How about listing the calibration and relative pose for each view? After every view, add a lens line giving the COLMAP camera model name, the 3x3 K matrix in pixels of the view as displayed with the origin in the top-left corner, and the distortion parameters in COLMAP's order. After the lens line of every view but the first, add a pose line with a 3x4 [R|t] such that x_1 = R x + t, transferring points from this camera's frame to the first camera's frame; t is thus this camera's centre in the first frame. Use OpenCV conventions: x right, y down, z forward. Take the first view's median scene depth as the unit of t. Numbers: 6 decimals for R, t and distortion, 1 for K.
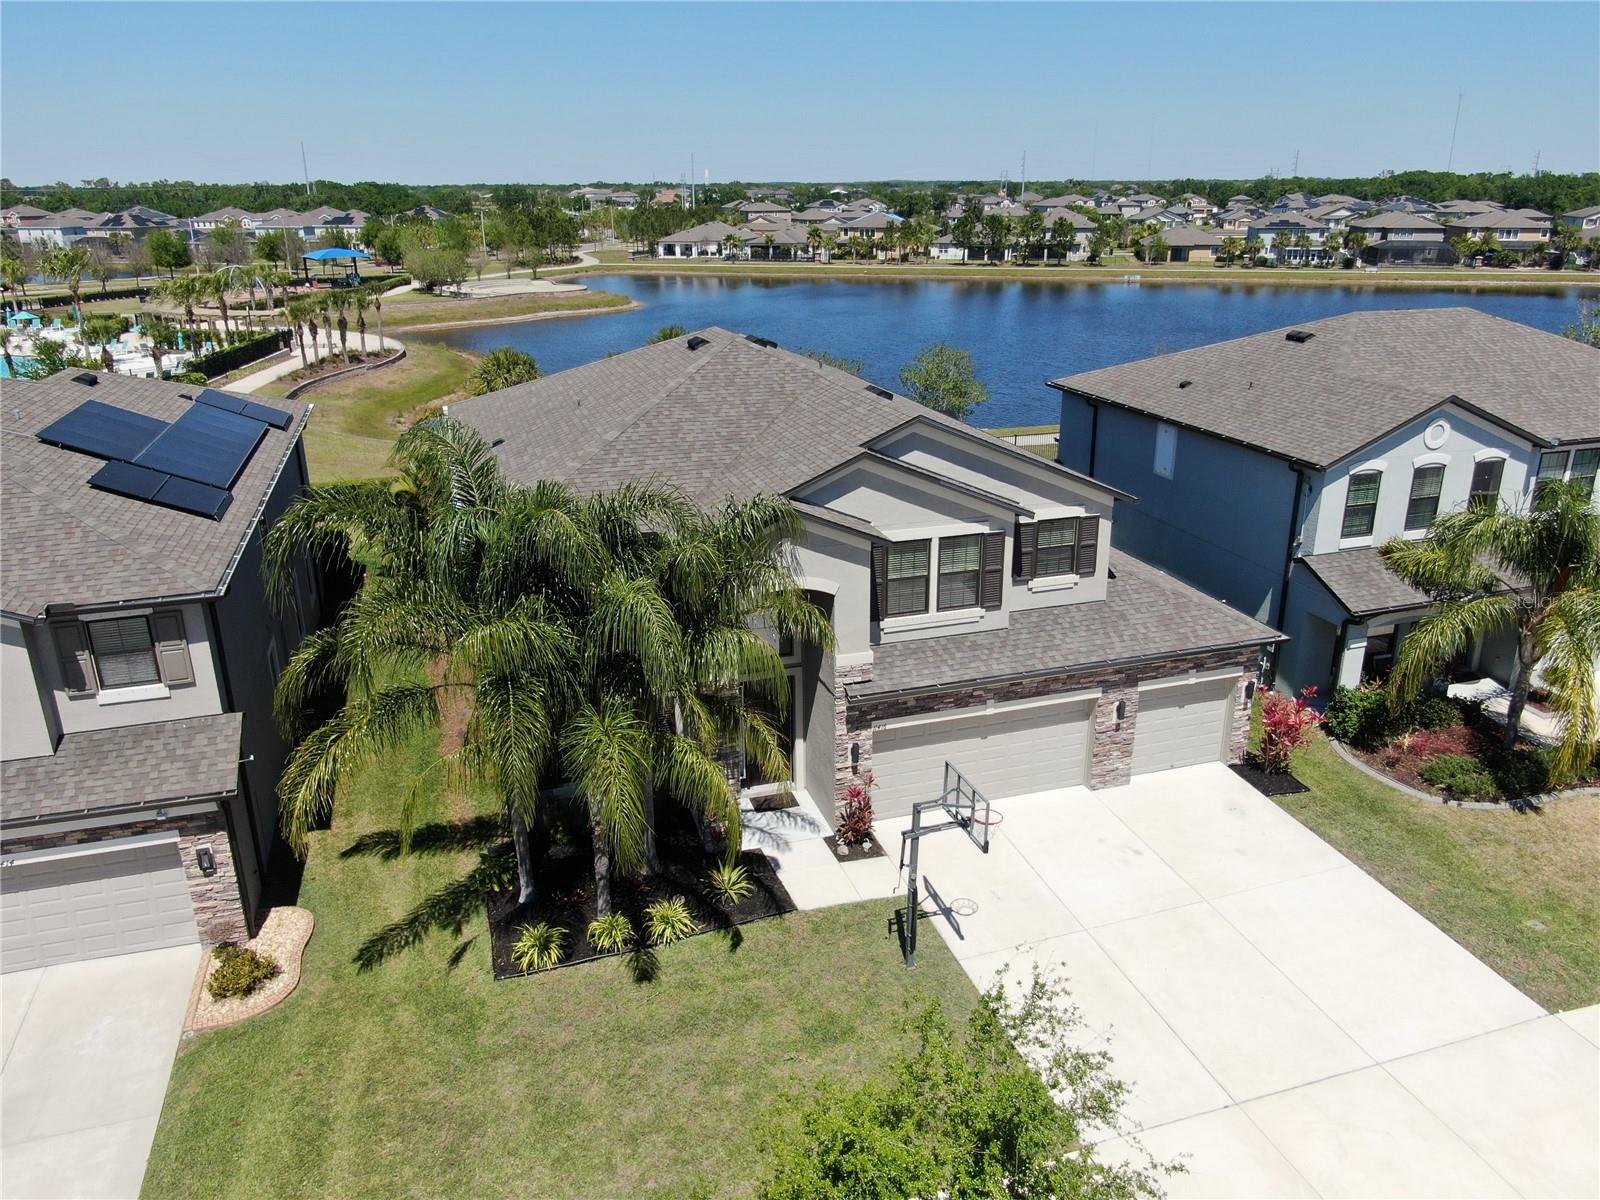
lens RADIAL K [[1158.5, 0, 800.0], [0, 1158.5, 600.0], [0, 0, 1]] dist [-0.002215, -0.000364]
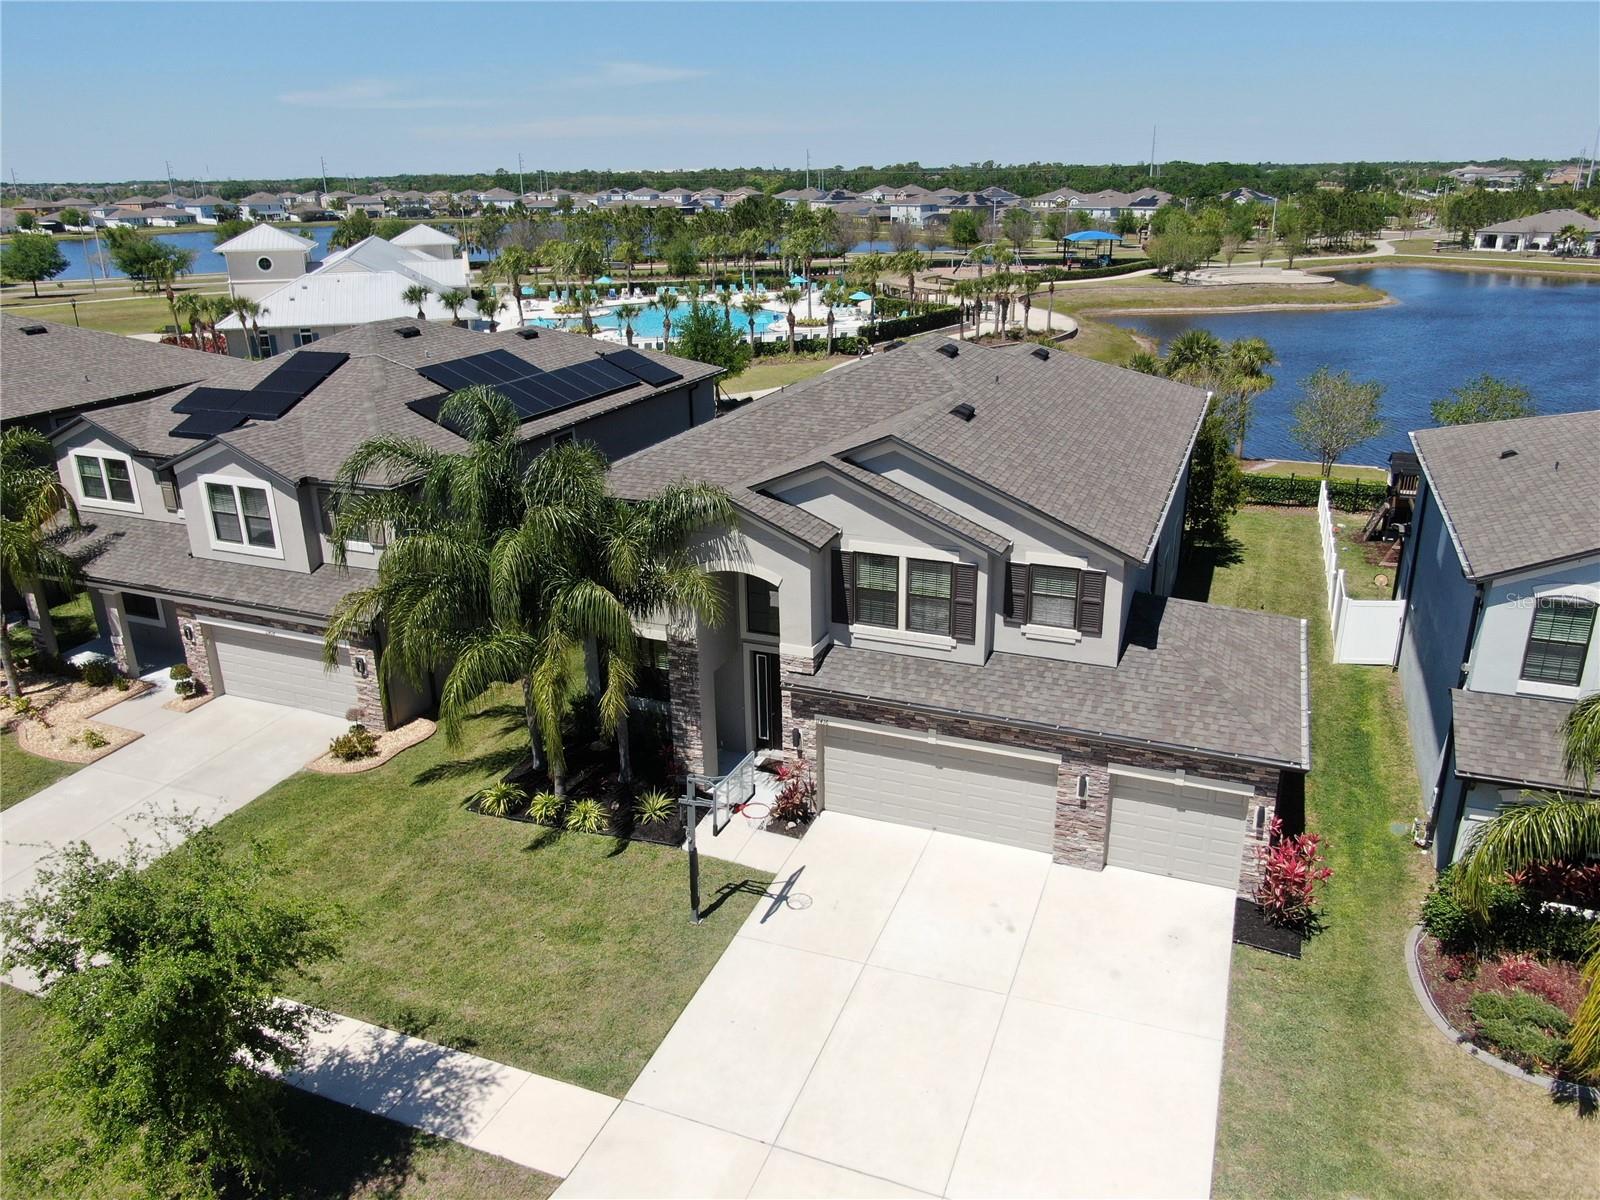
lens RADIAL K [[1158.5, 0, 800.0], [0, 1158.5, 600.0], [0, 0, 1]] dist [-0.002215, -0.000364]
pose [[0.768469, 0.218245, -0.601519, 0.649079], [-0.208084, 0.974179, 0.087617, -0.084787], [0.605109, 0.057836, 0.794039, 0.137495]]
